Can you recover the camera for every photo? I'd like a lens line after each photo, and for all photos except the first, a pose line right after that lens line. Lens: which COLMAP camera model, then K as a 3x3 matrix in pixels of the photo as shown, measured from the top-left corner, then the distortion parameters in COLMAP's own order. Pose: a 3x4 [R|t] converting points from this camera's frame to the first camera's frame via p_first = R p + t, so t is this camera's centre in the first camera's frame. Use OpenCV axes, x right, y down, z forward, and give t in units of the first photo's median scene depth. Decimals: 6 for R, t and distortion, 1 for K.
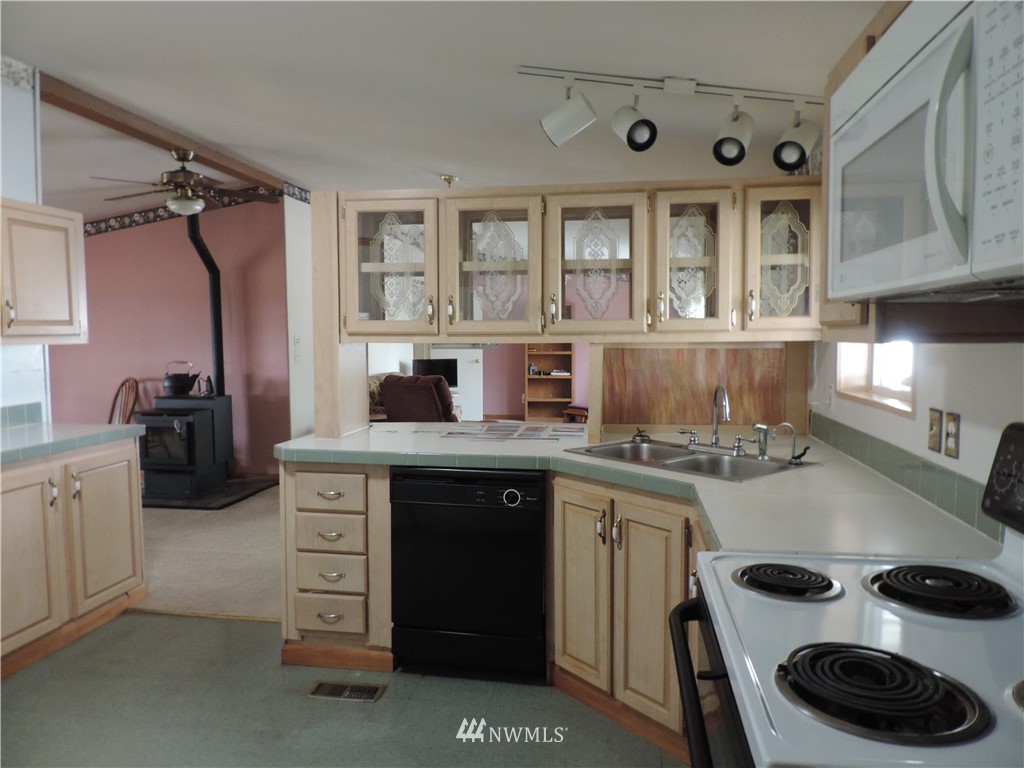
lens RADIAL K [[726.7, 0, 513.5], [0, 726.7, 386.6], [0, 0, 1]] dist [-0.021048, 0.001463]
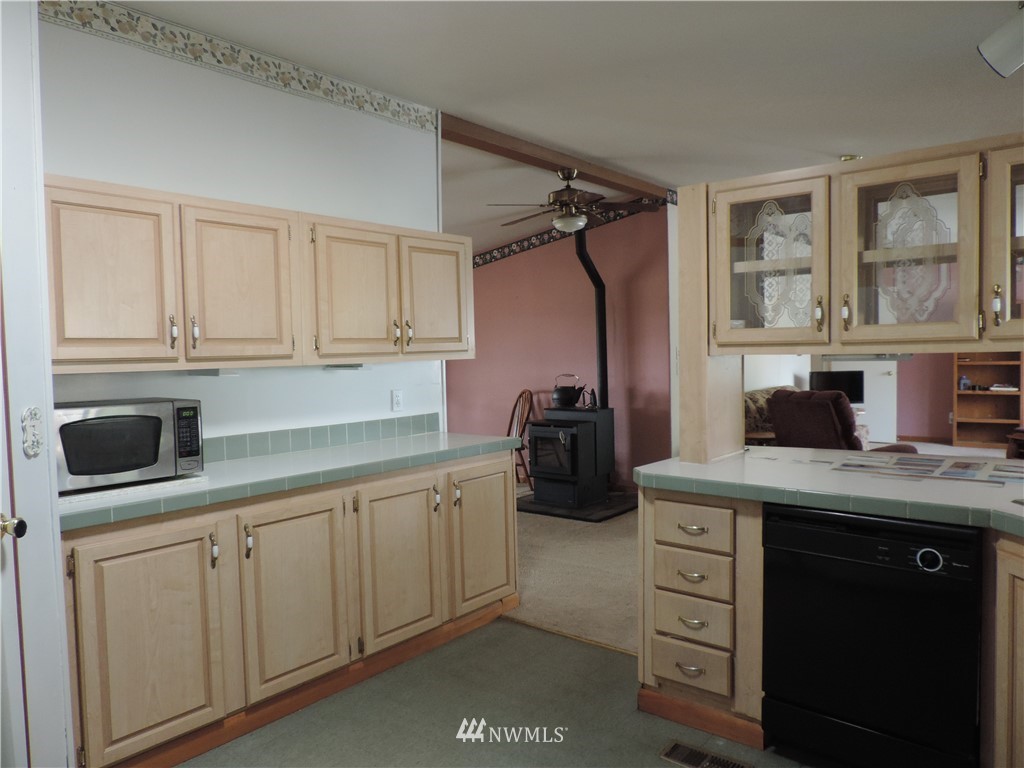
lens RADIAL K [[726.7, 0, 513.5], [0, 726.7, 386.6], [0, 0, 1]] dist [-0.021048, 0.001463]
pose [[0.861644, 0.008161, -0.507447, 0.002893], [-0.016254, 0.999802, -0.011519, -0.007523], [0.507252, 0.018174, 0.861606, 0.111978]]
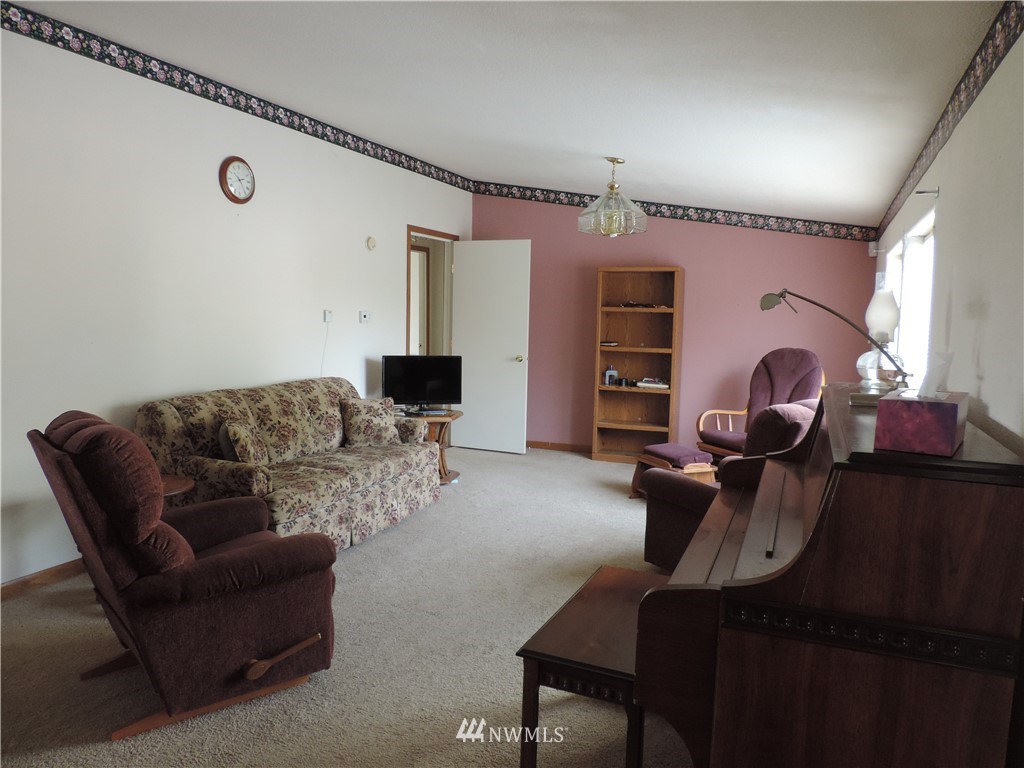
lens RADIAL K [[703.0, 0, 448.4], [0, 703.0, 389.5], [0, 0, 1]] dist [-0.014952, 0.001872]
pose [[0.950045, 0.044808, -0.308880, 0.312430], [-0.036887, 0.998825, 0.031439, -0.097225], [0.309926, -0.018474, 0.950581, 1.460831]]
